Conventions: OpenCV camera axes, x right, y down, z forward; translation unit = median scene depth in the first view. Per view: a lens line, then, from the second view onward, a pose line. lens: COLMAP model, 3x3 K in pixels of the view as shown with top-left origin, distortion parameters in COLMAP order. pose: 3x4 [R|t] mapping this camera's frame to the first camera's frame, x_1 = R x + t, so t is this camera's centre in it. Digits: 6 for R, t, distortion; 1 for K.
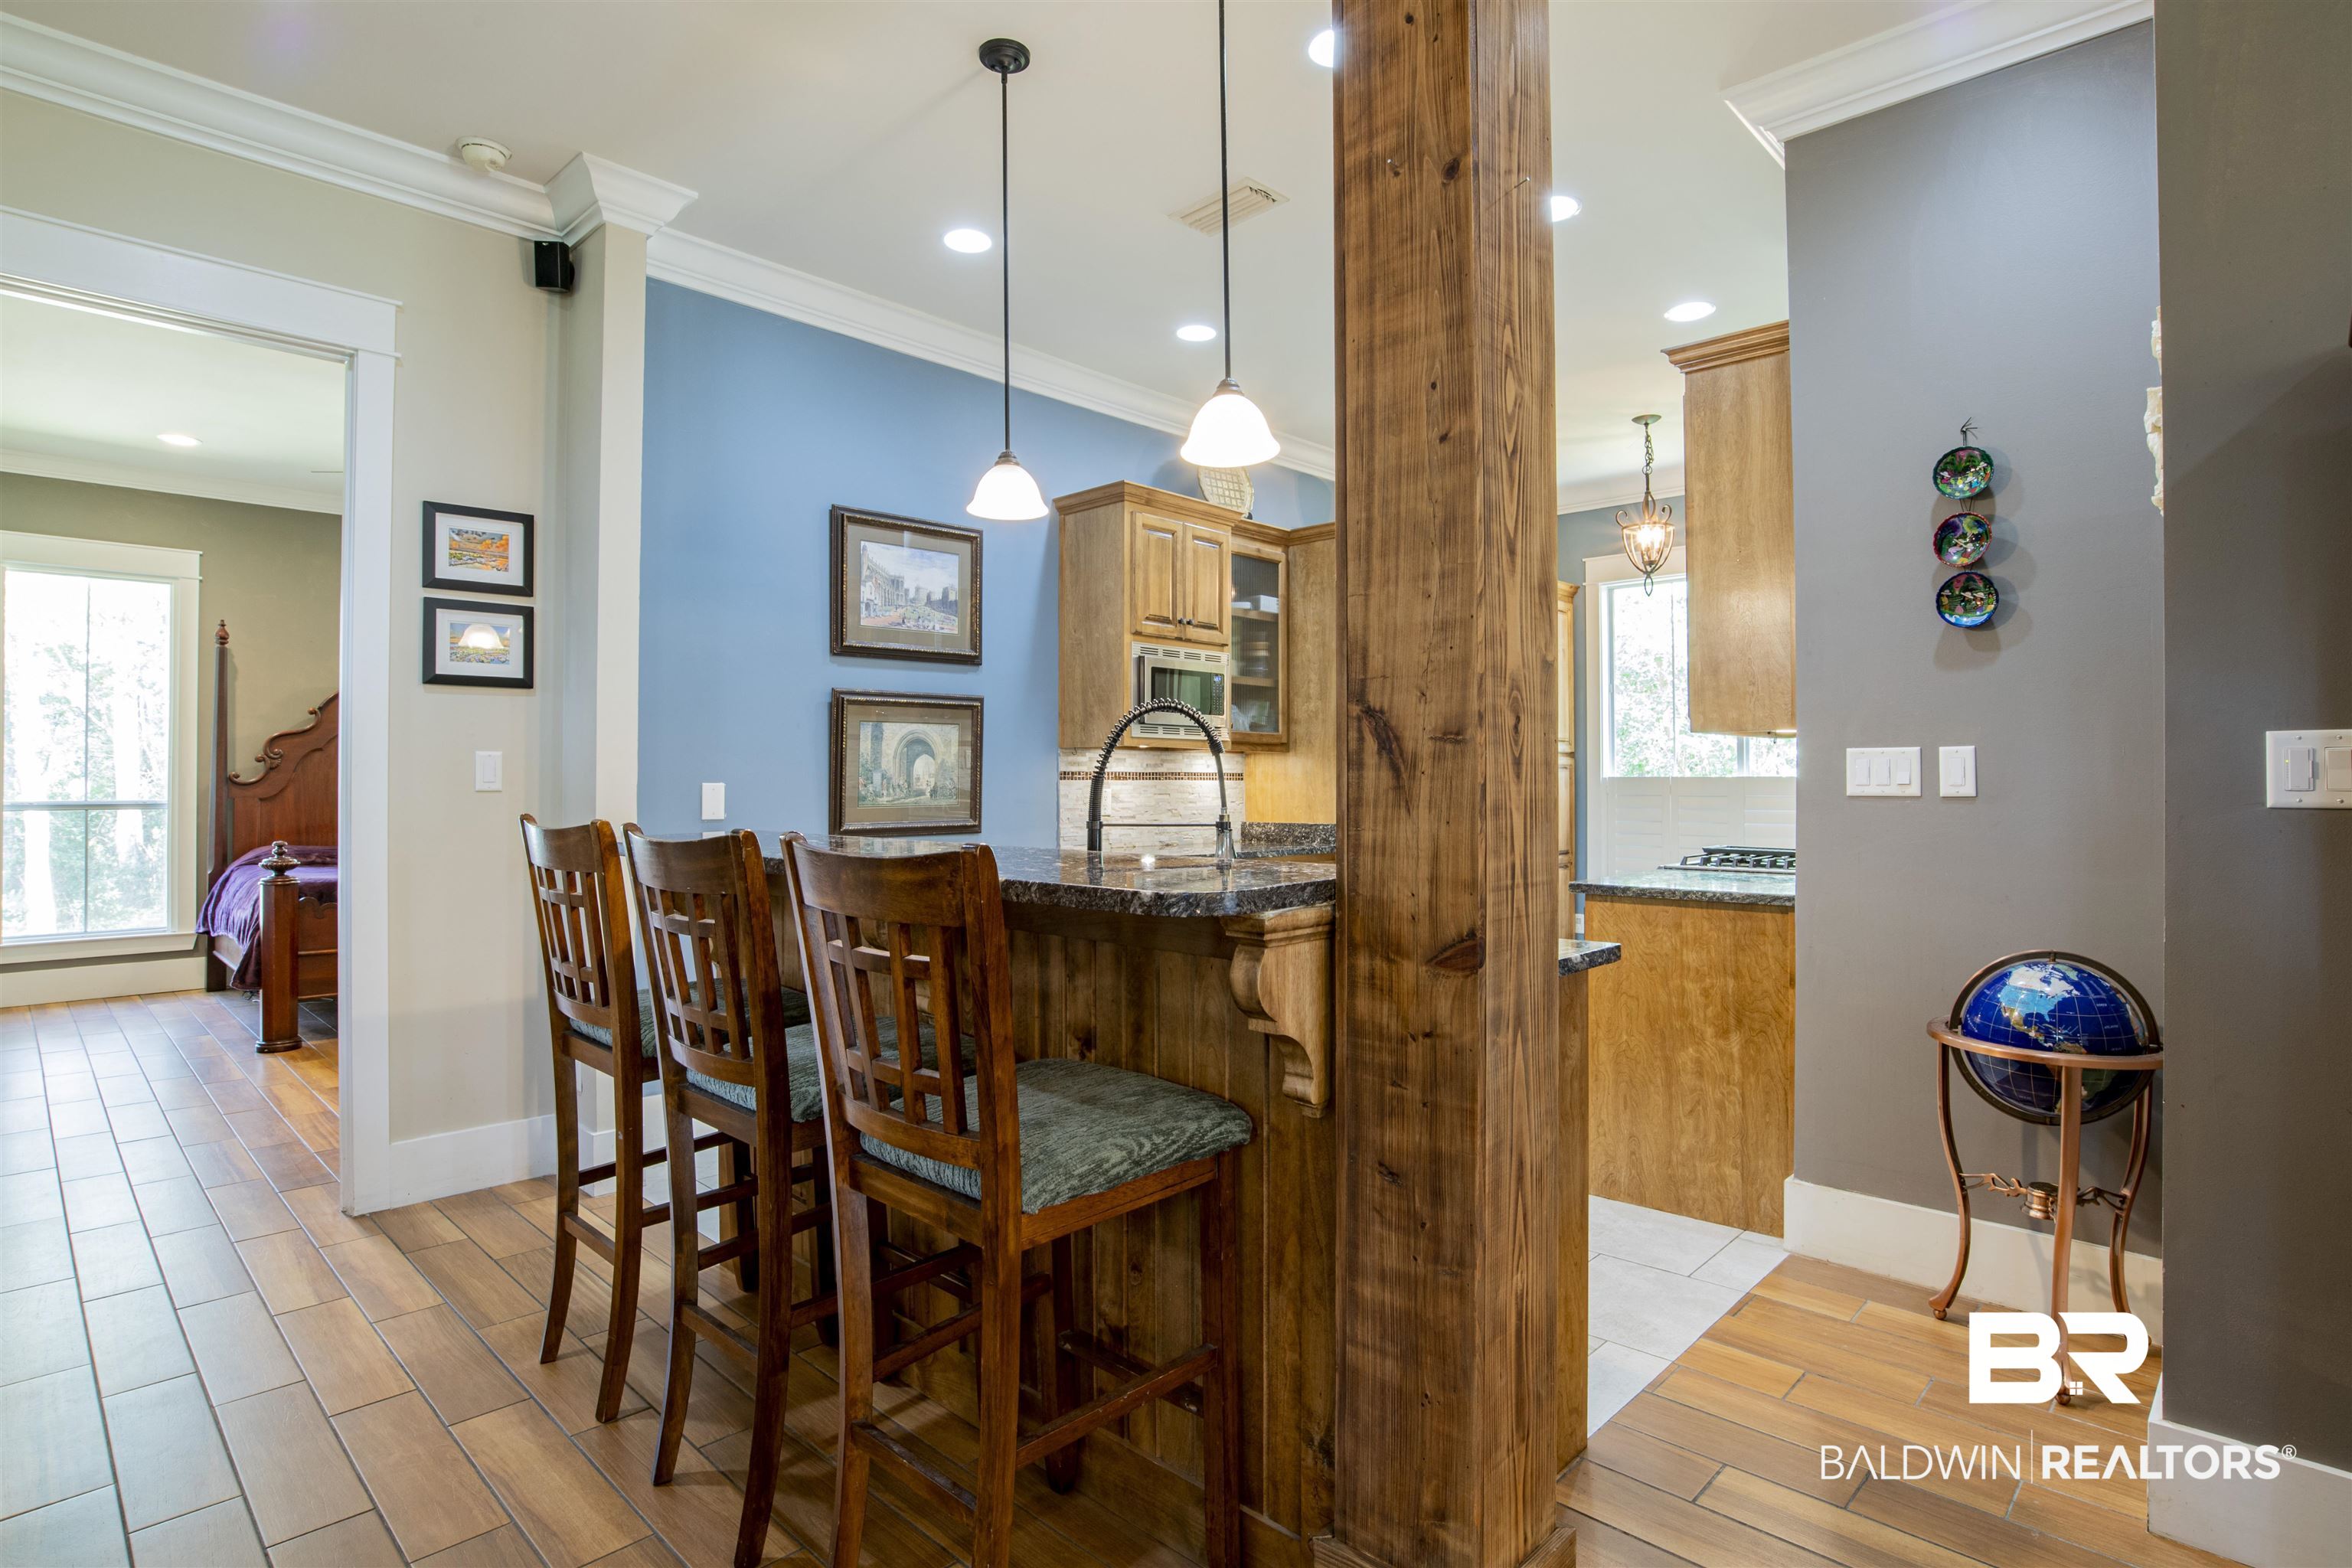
lens RADIAL K [[1209.0, 0, 1184.8], [0, 1209.0, 766.7], [0, 0, 1]] dist [-0.065515, 0.025895]
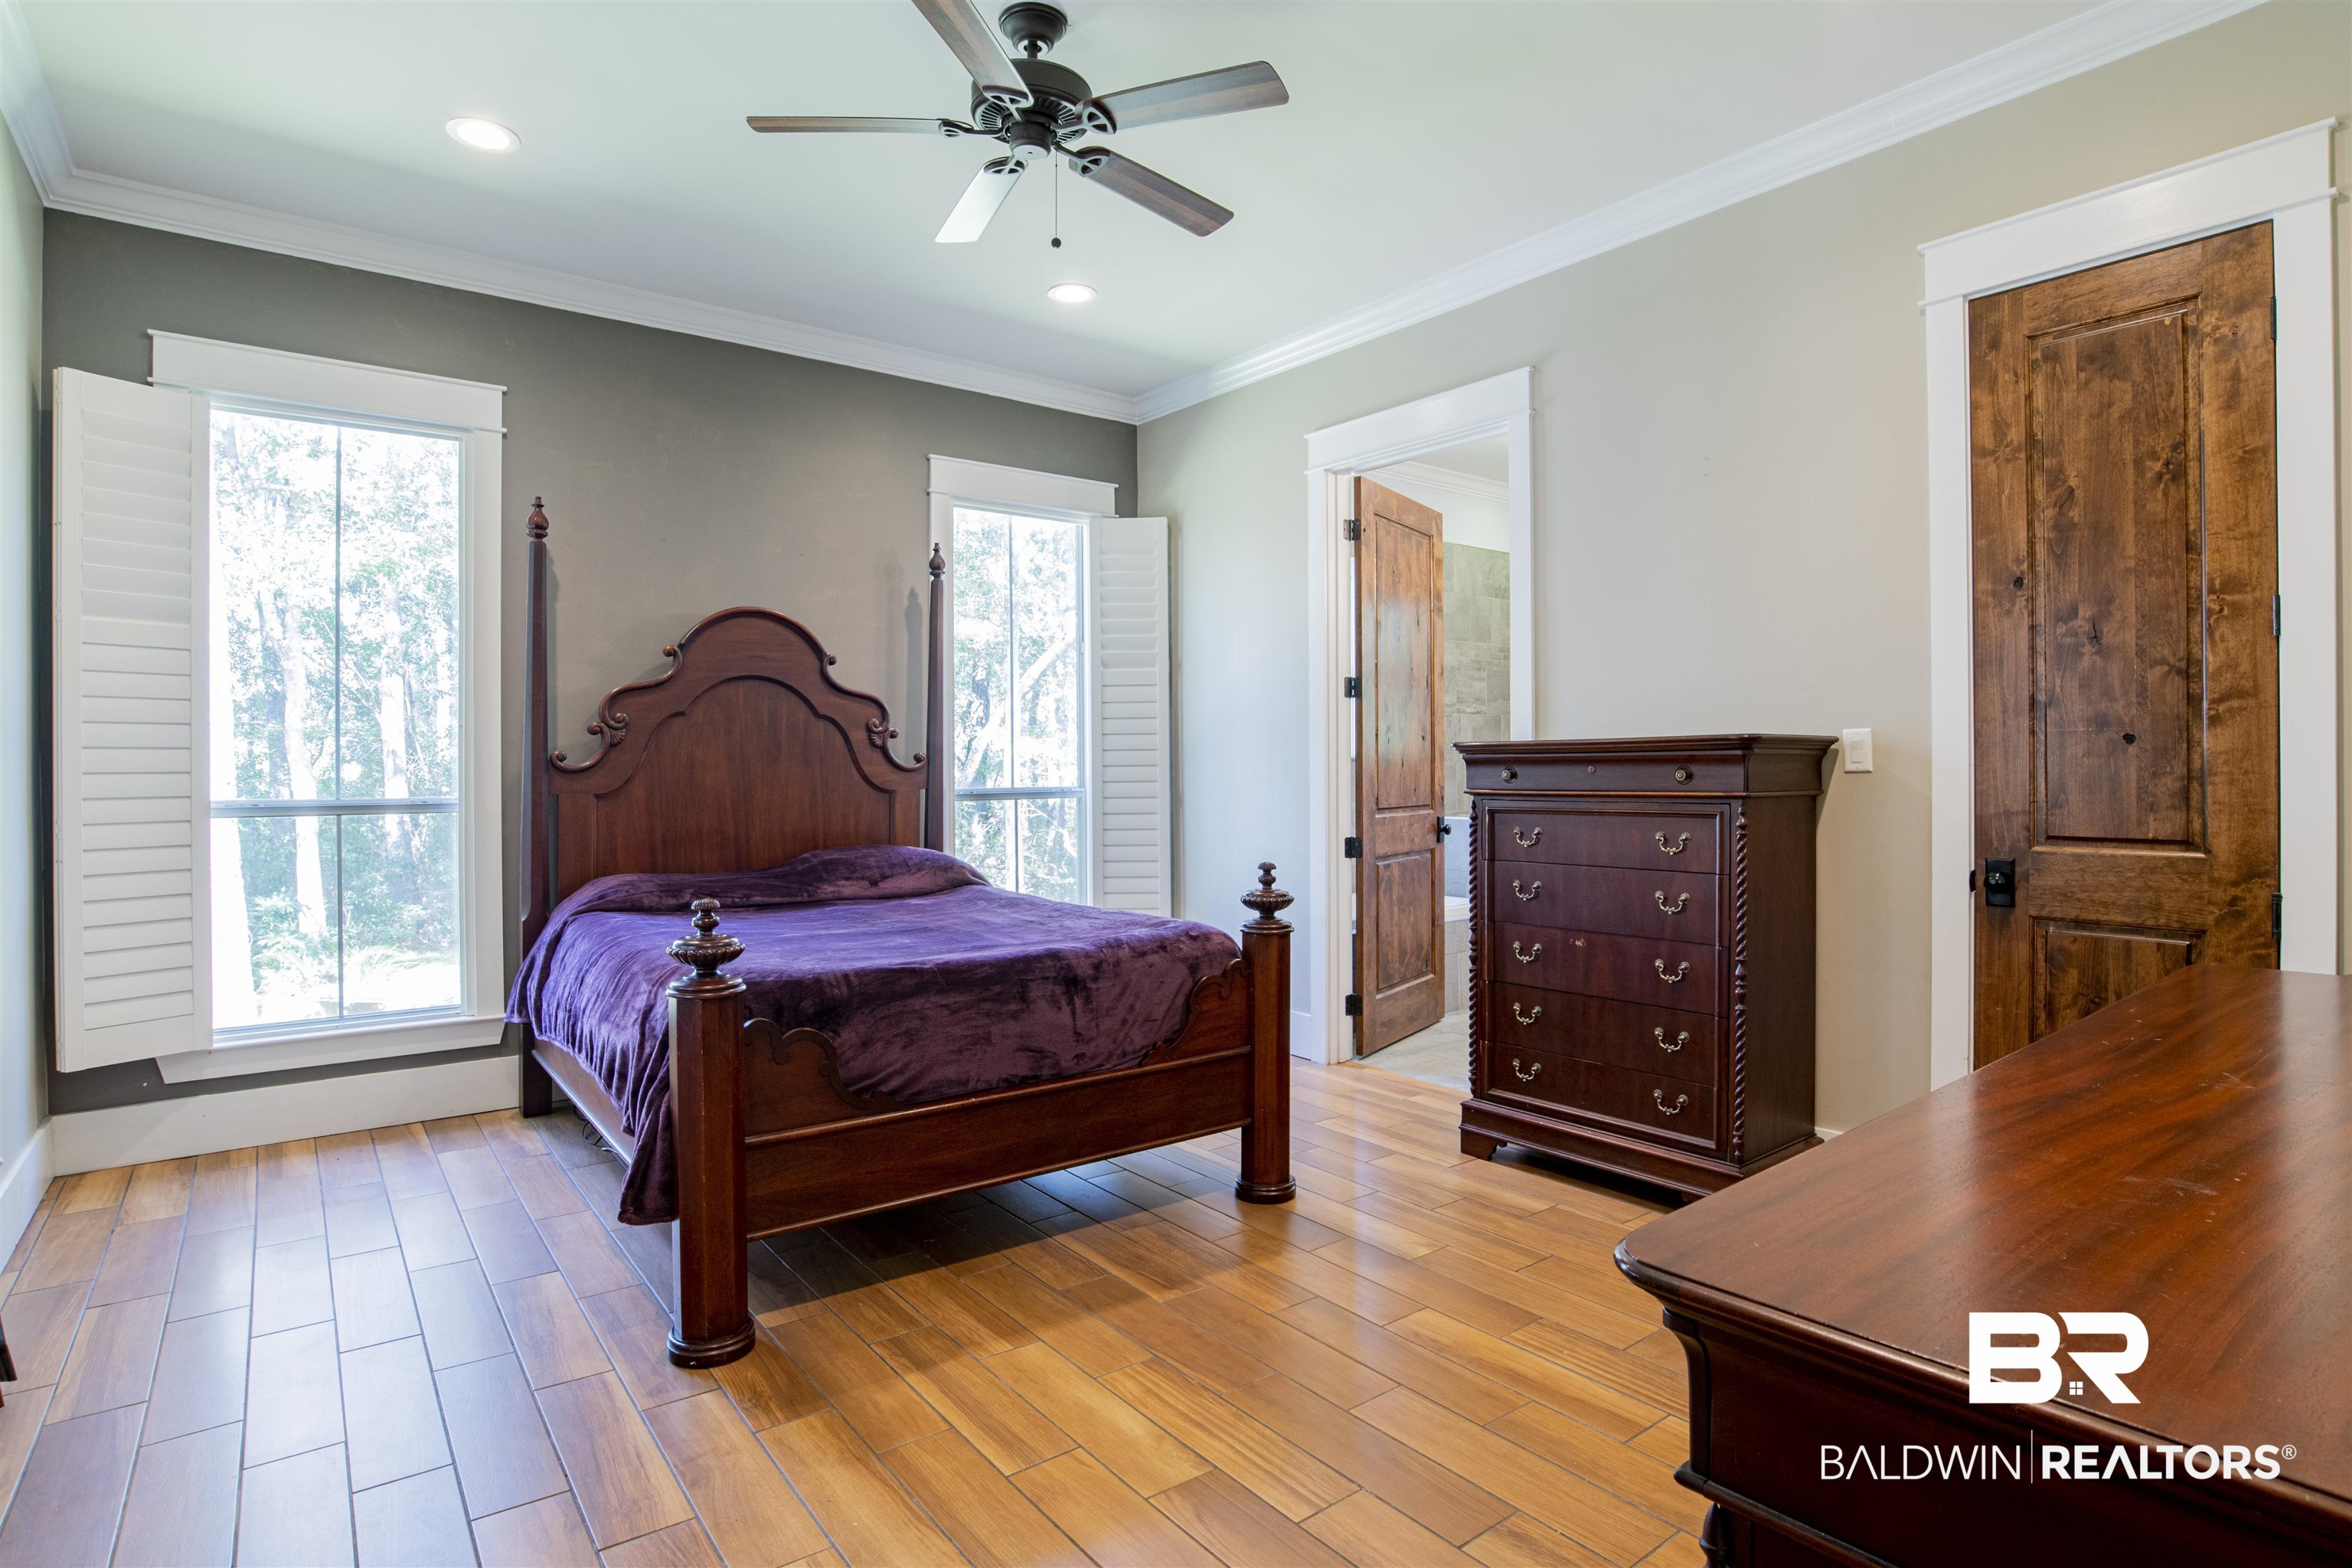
lens RADIAL K [[1209.0, 0, 1184.8], [0, 1209.0, 766.7], [0, 0, 1]] dist [-0.065515, 0.025895]
pose [[0.989390, -0.002093, -0.145266, -0.646758], [0.004237, 0.999887, 0.014453, 0.008329], [0.145219, -0.014915, 0.989287, 0.707217]]
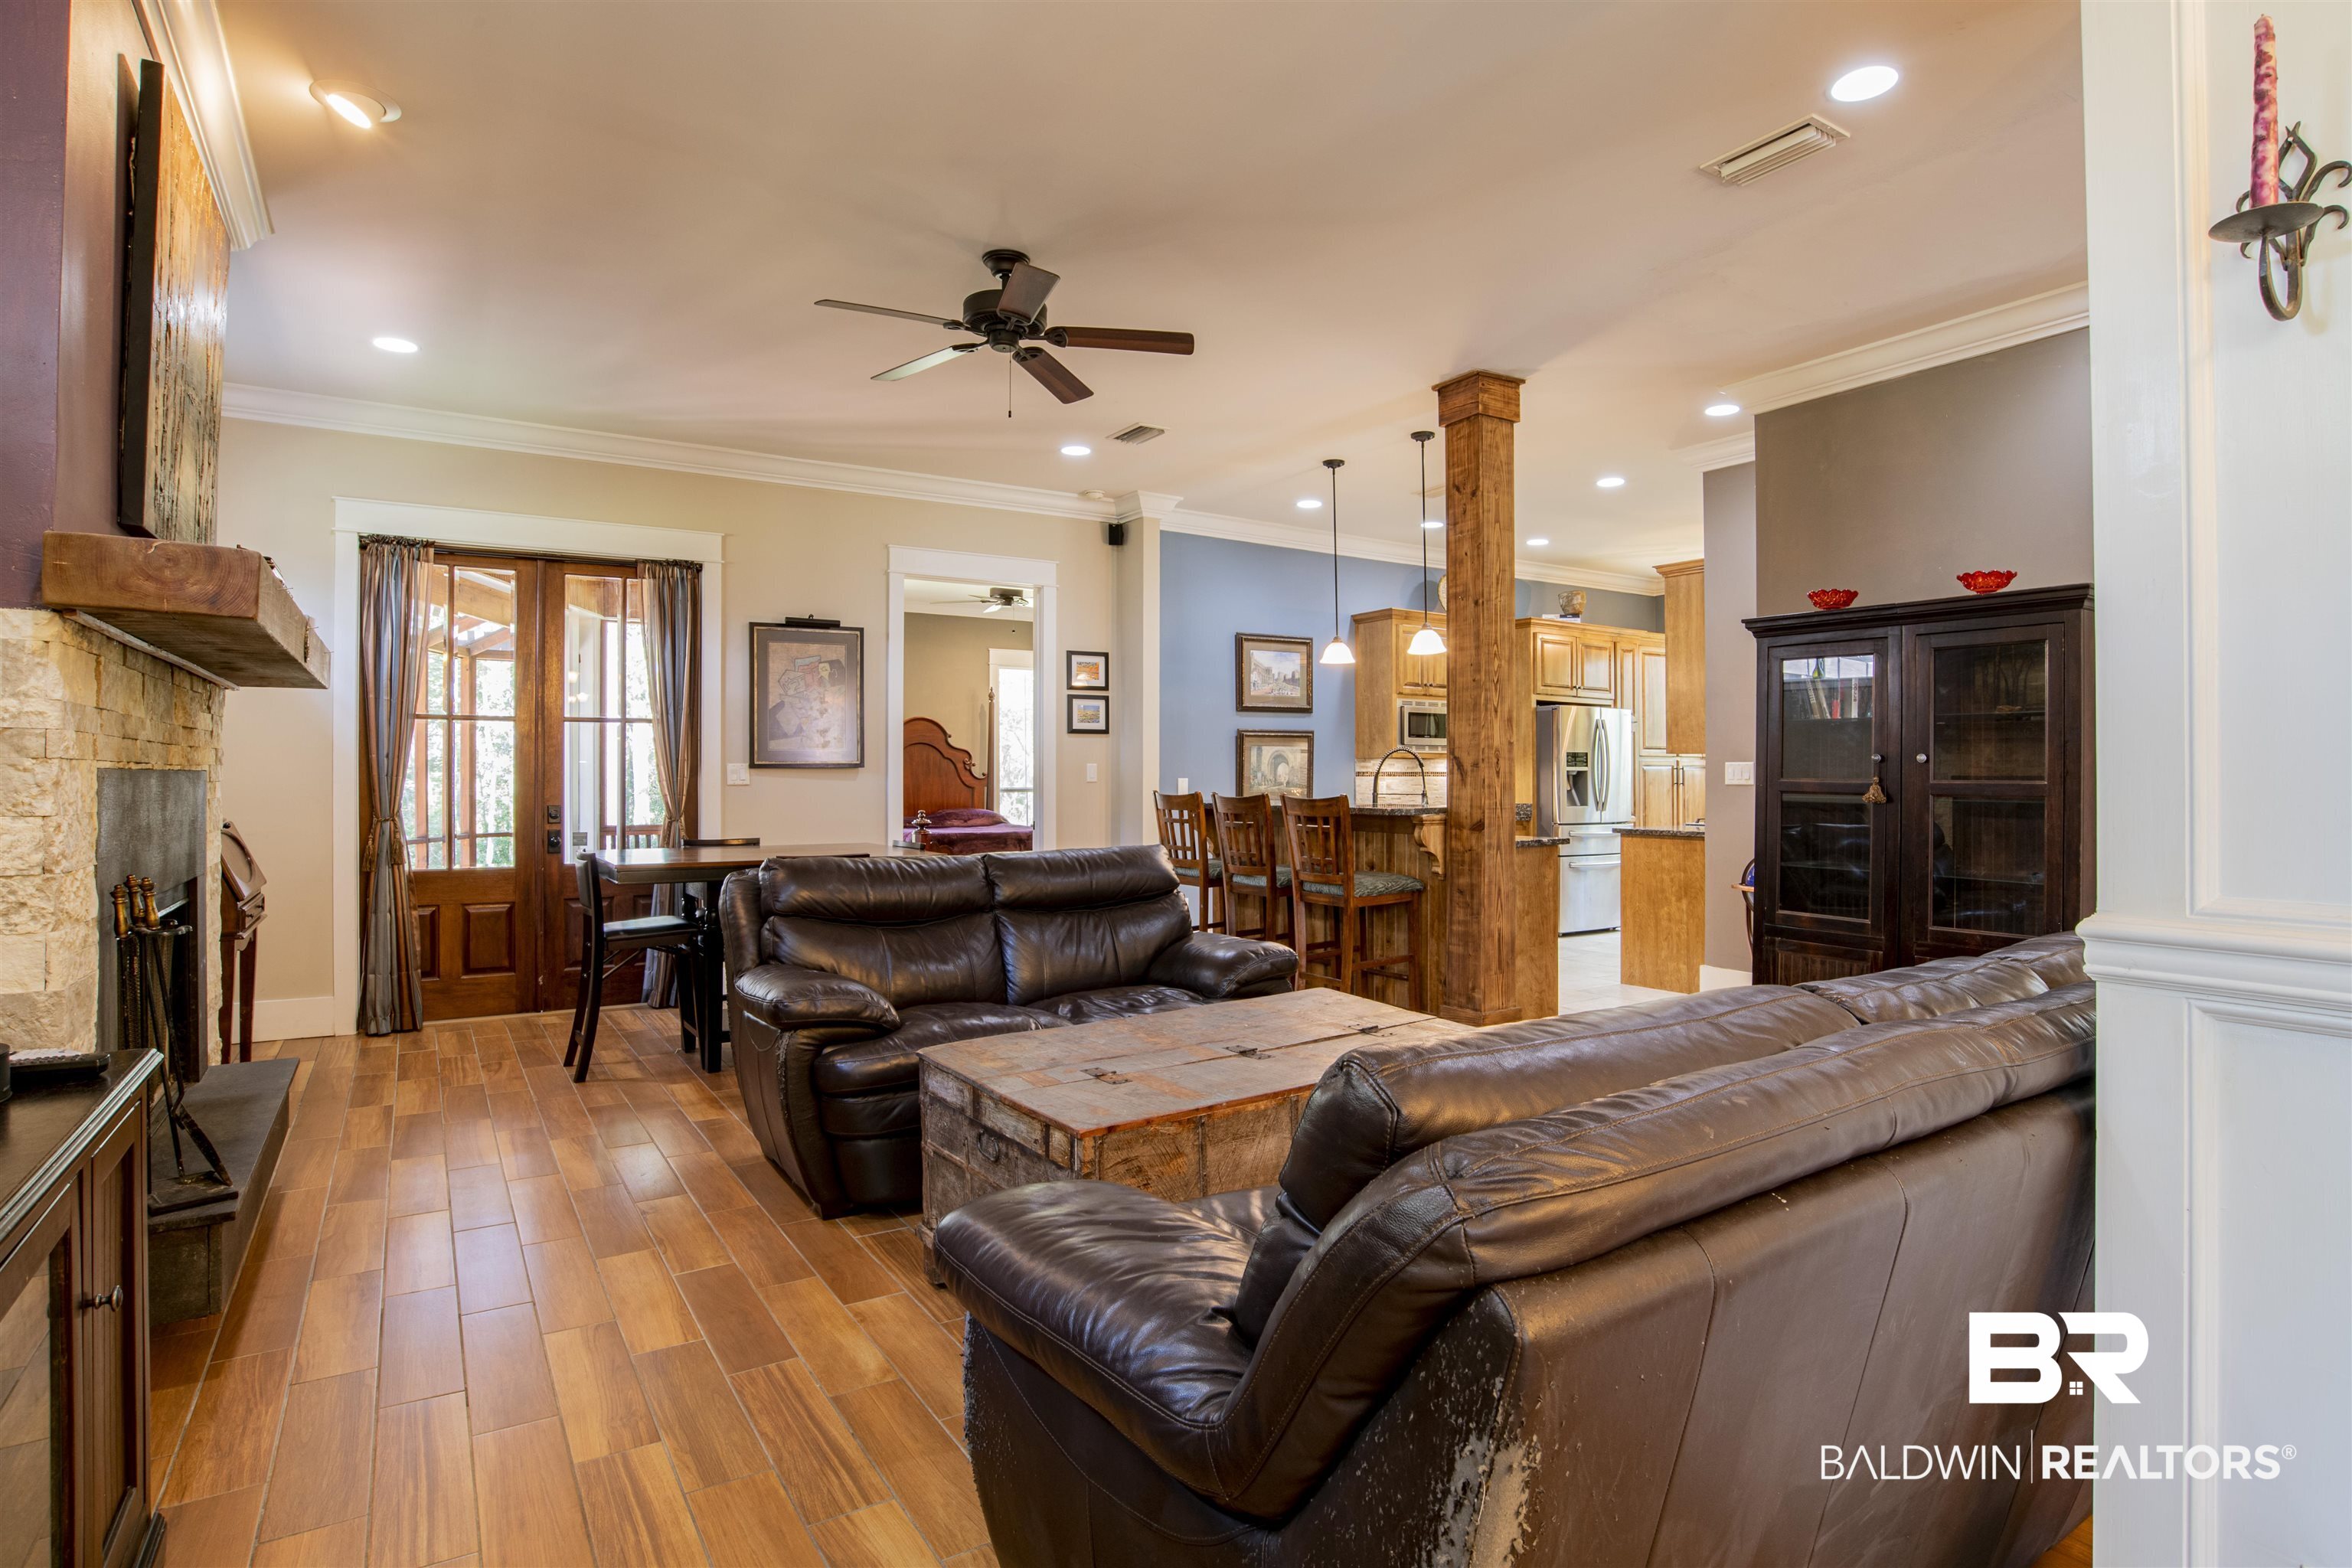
lens RADIAL K [[1209.0, 0, 1184.8], [0, 1209.0, 766.7], [0, 0, 1]] dist [-0.065515, 0.025895]
pose [[0.972841, -0.001248, -0.231470, 0.070247], [0.002165, 0.999991, 0.003705, -0.012118], [0.231463, -0.004105, 0.972835, -0.887089]]
